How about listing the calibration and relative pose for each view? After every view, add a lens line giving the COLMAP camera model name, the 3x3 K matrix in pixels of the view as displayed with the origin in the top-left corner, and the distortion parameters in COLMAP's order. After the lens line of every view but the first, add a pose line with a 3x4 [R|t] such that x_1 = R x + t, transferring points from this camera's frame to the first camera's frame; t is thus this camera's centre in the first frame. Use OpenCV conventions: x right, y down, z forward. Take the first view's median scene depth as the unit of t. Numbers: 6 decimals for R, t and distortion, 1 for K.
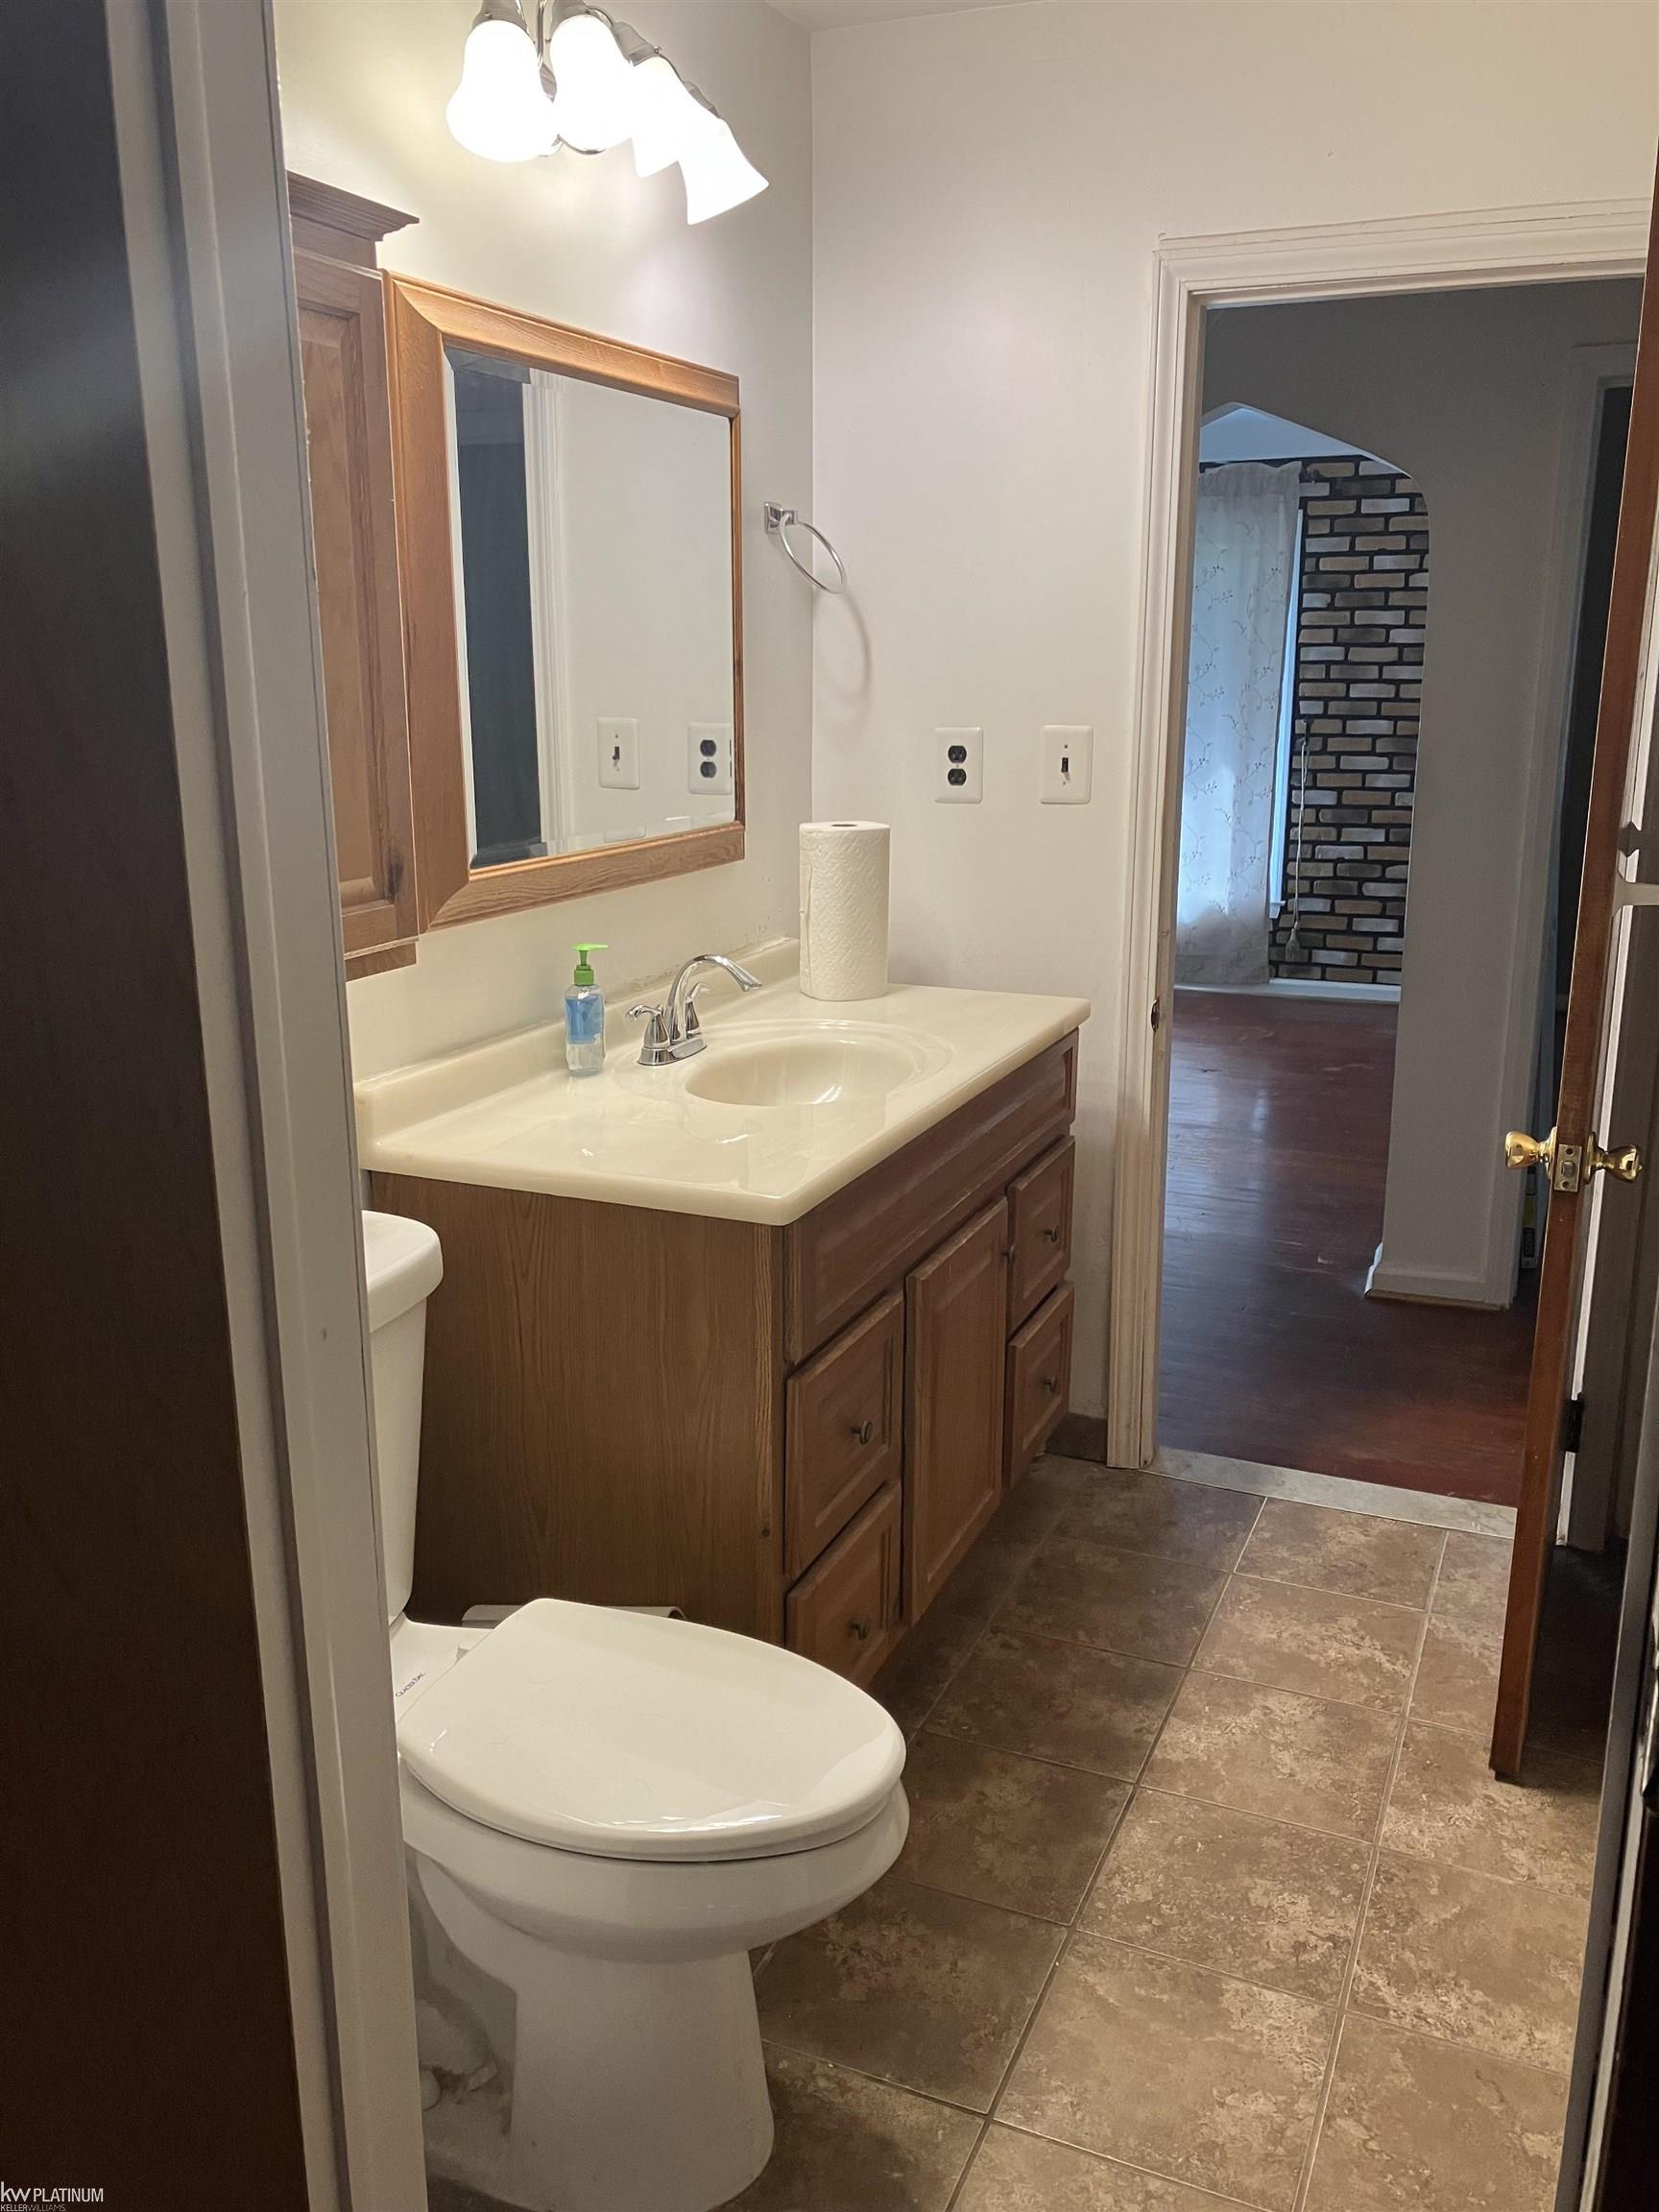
lens RADIAL K [[1802.8, 0, 826.6], [0, 1802.8, 1107.0], [0, 0, 1]] dist [0.034980, -0.020726]
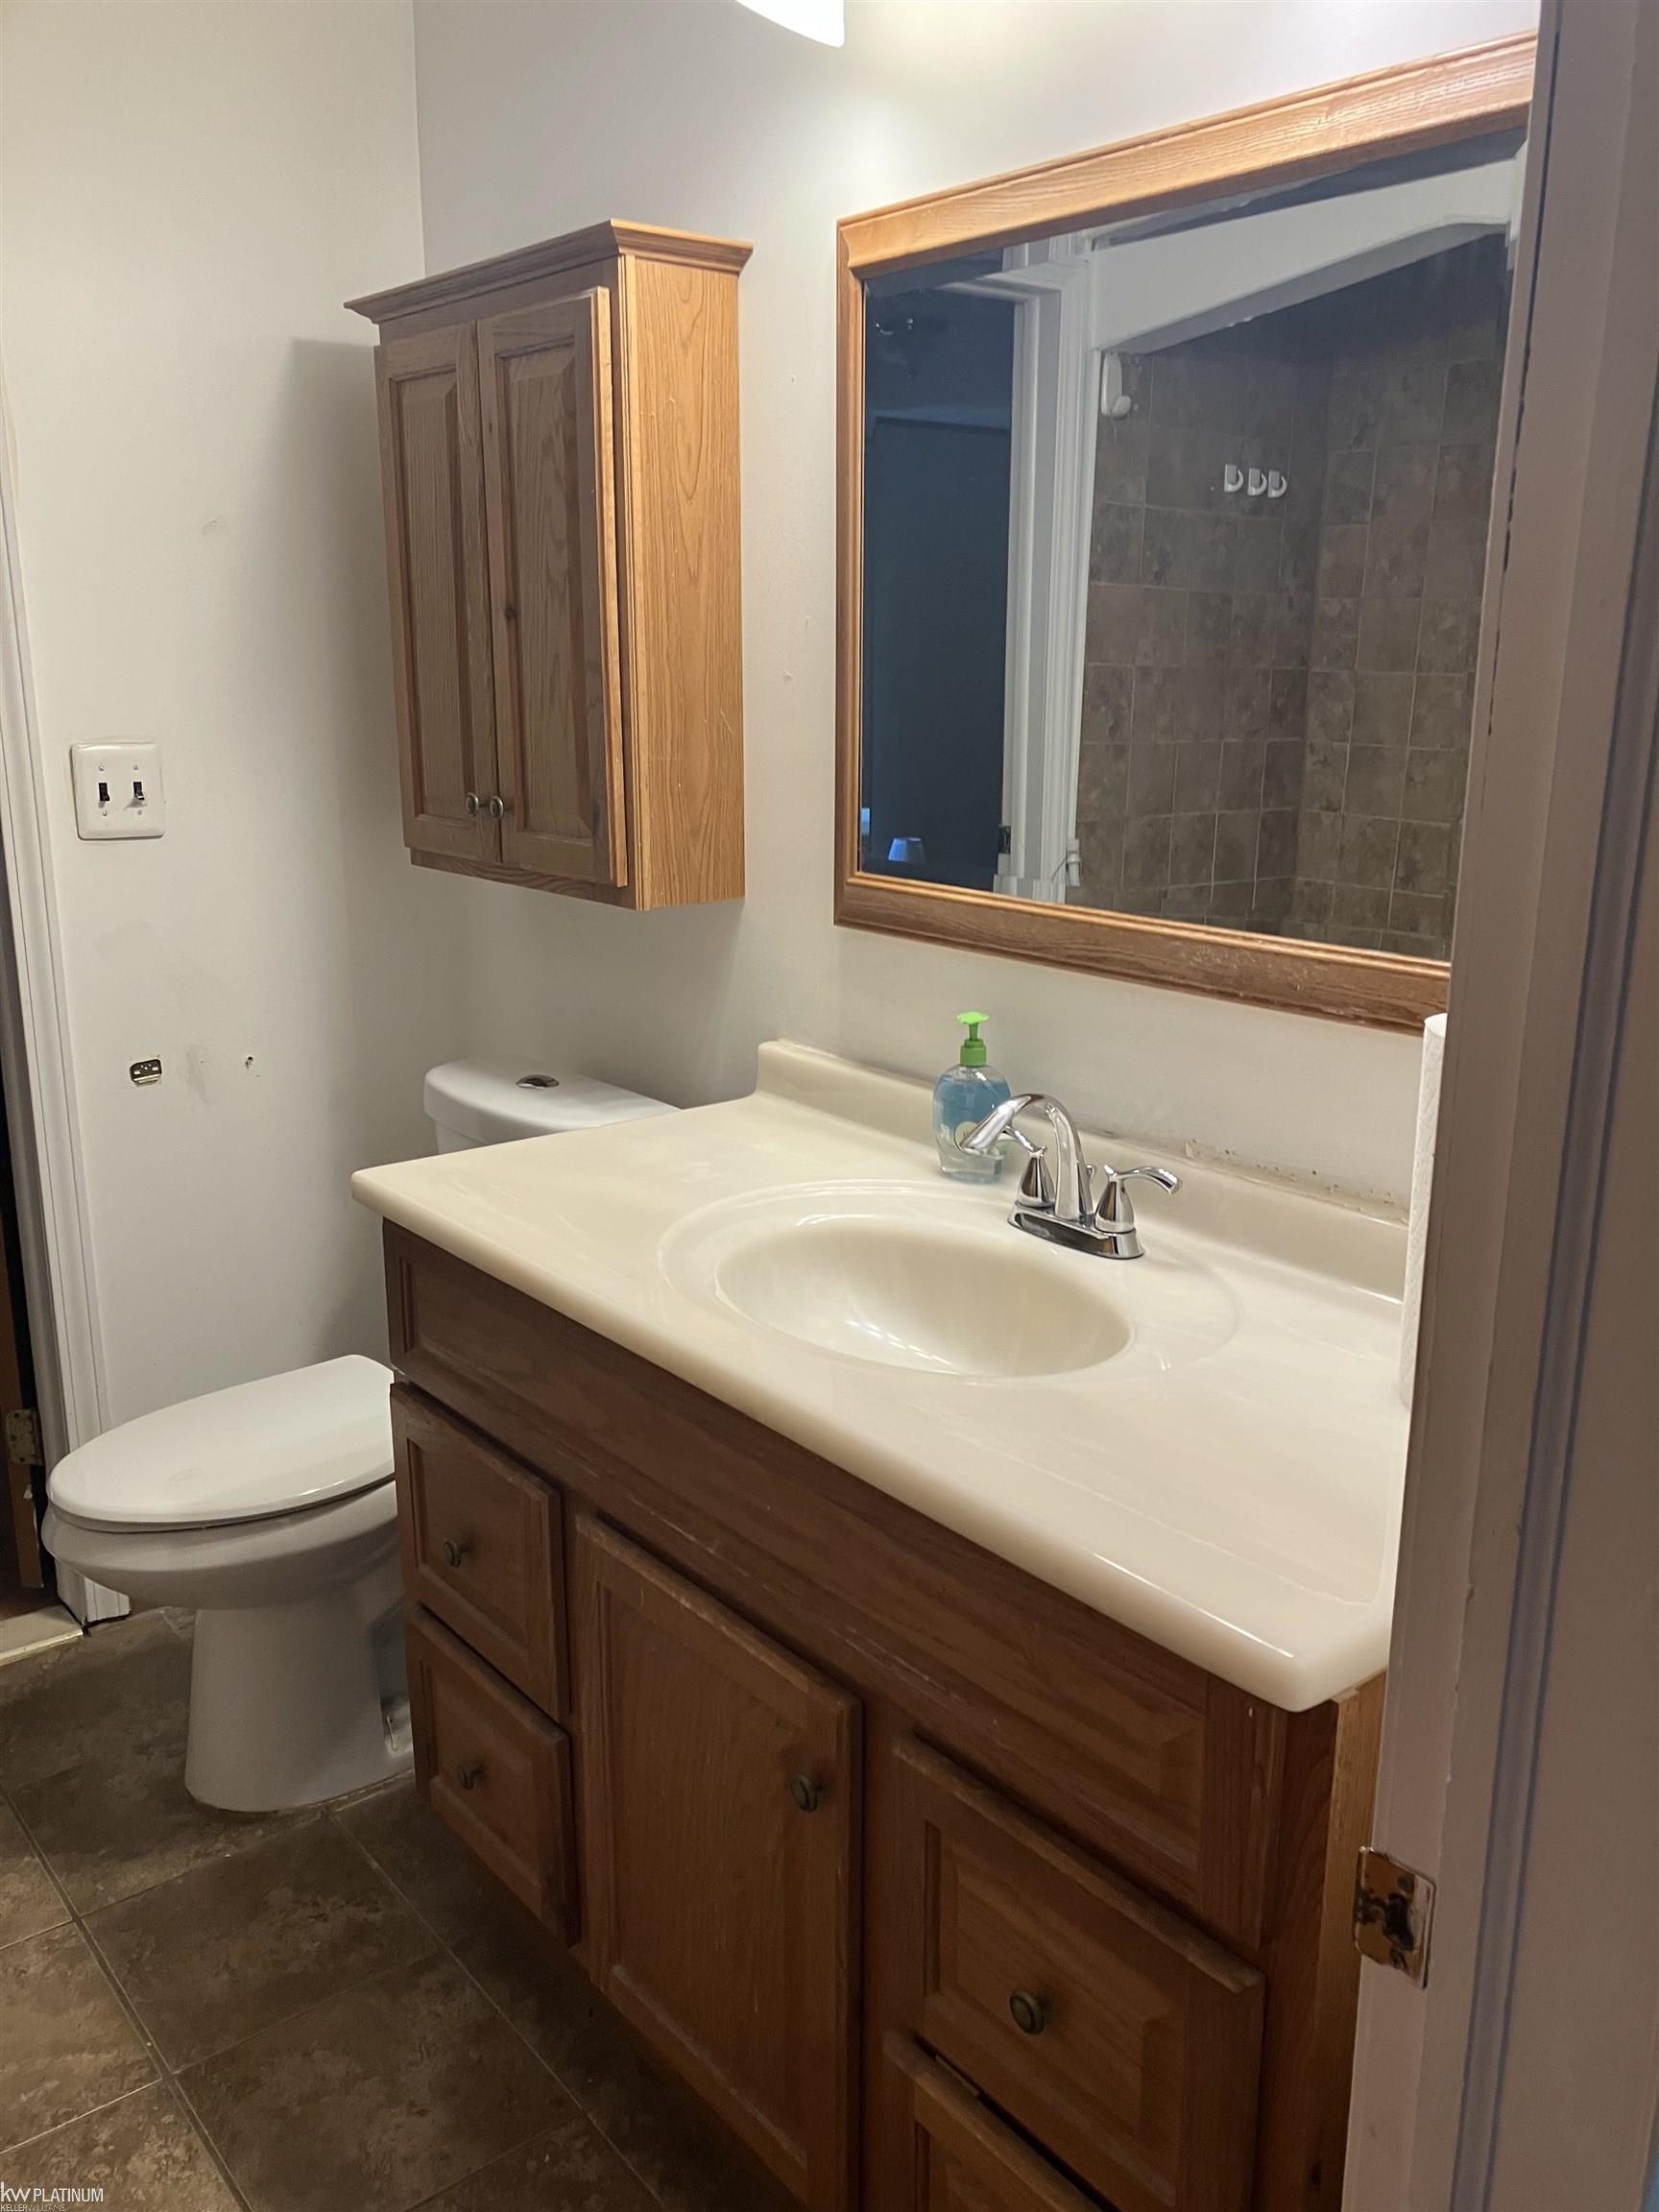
lens RADIAL K [[1802.8, 0, 828.0], [0, 1802.8, 1101.1], [0, 0, 1]] dist [0.034980, -0.020726]
pose [[-0.461750, 0.227159, -0.857430, 0.660334], [-0.217582, 0.908111, 0.357760, -0.376079], [0.859910, 0.351757, -0.369894, 1.483252]]
